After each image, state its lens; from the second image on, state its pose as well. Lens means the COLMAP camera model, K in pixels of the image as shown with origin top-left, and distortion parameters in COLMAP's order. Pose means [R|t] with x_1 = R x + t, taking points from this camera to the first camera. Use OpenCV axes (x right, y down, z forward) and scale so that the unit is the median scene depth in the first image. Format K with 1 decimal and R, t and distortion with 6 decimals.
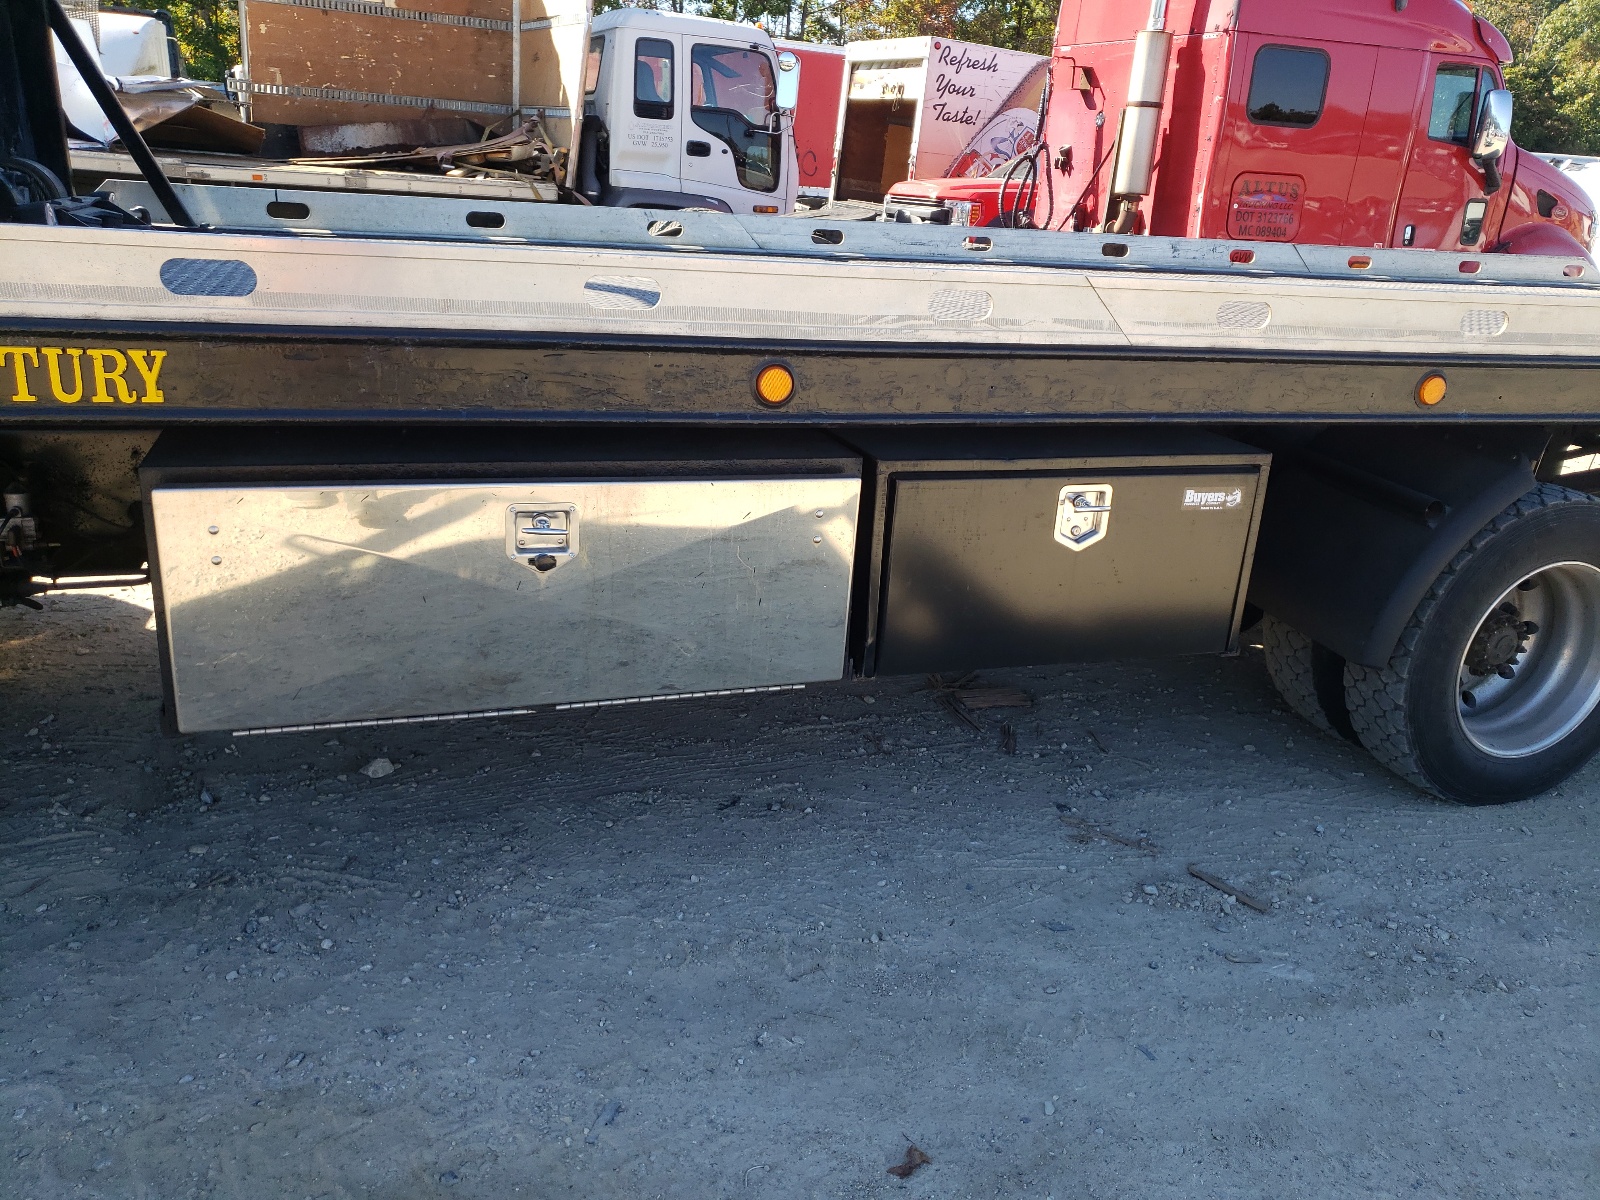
lens RADIAL K [[1183.2, 0, 800.0], [0, 1183.2, 600.0], [0, 0, 1]] dist [0.033791, 0.001315]
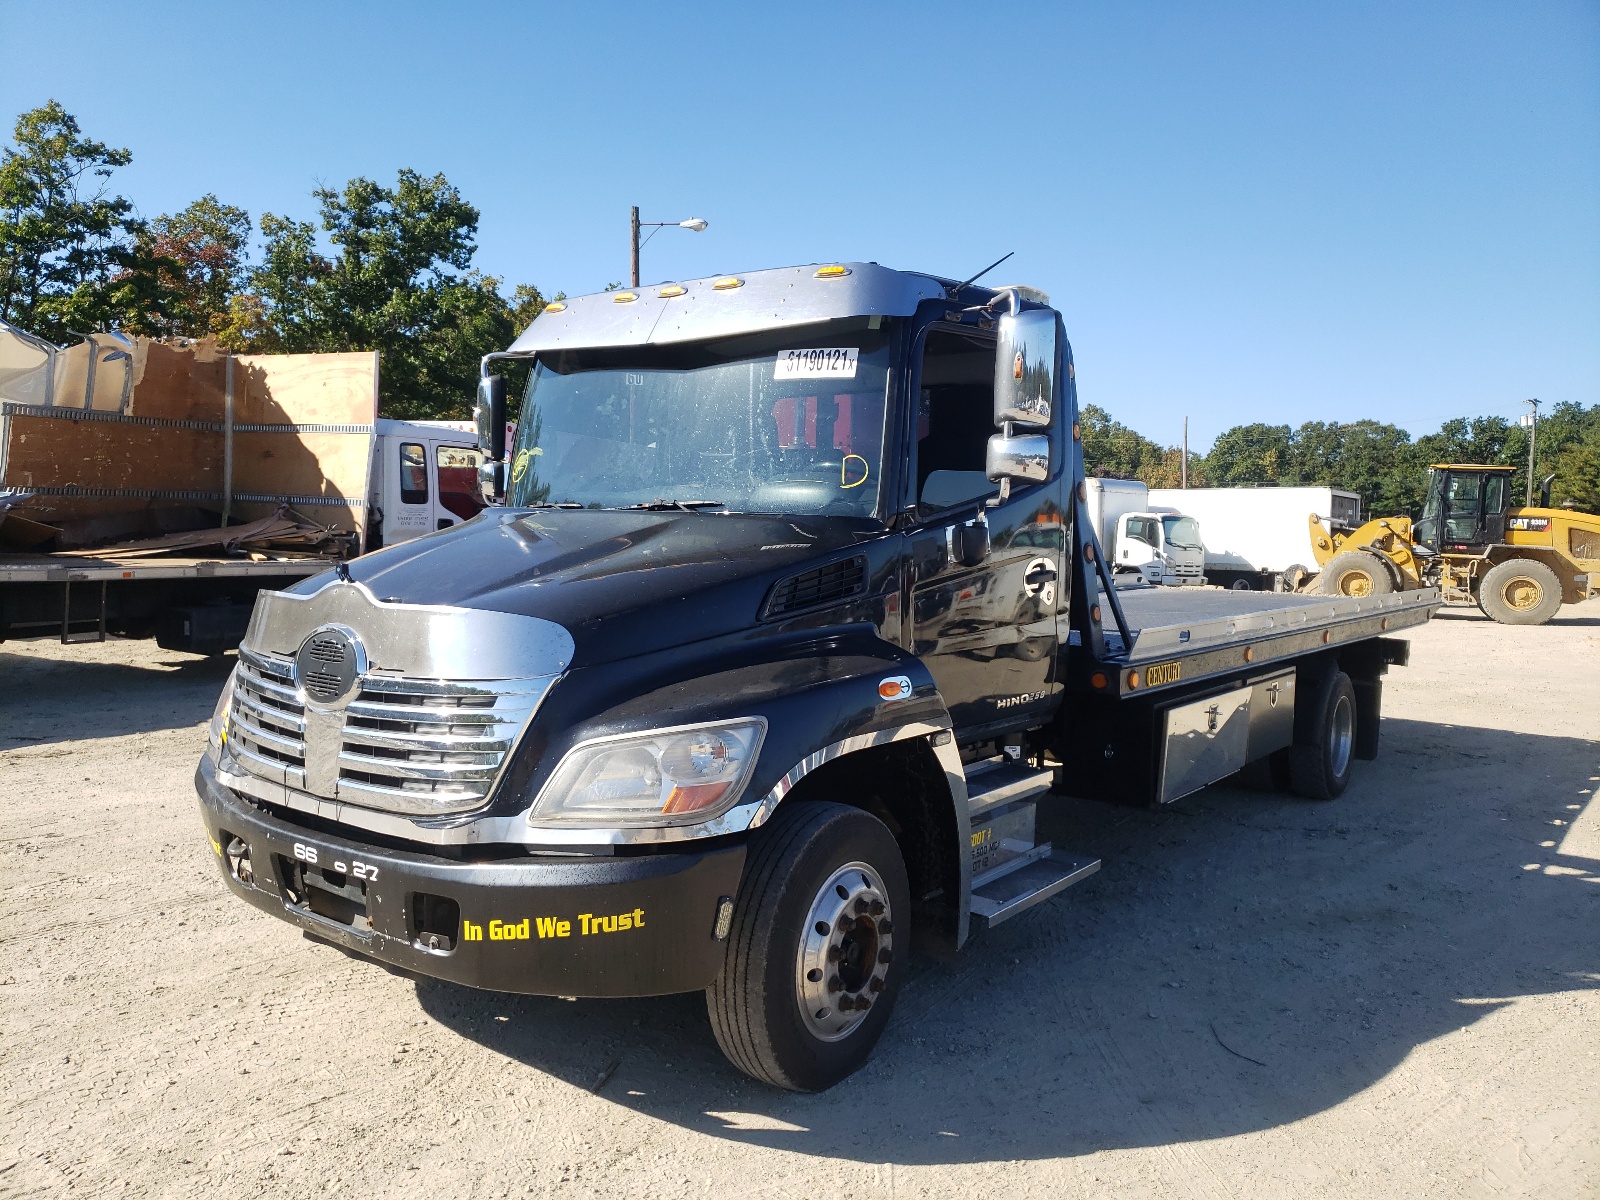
lens RADIAL K [[1183.2, 0, 800.0], [0, 1183.2, 600.0], [0, 0, 1]] dist [0.033791, 0.001315]
pose [[0.859259, -0.075033, 0.506008, -0.397304], [0.202198, 0.958447, -0.201233, 0.010683], [-0.469883, 0.275225, 0.838726, -0.164340]]
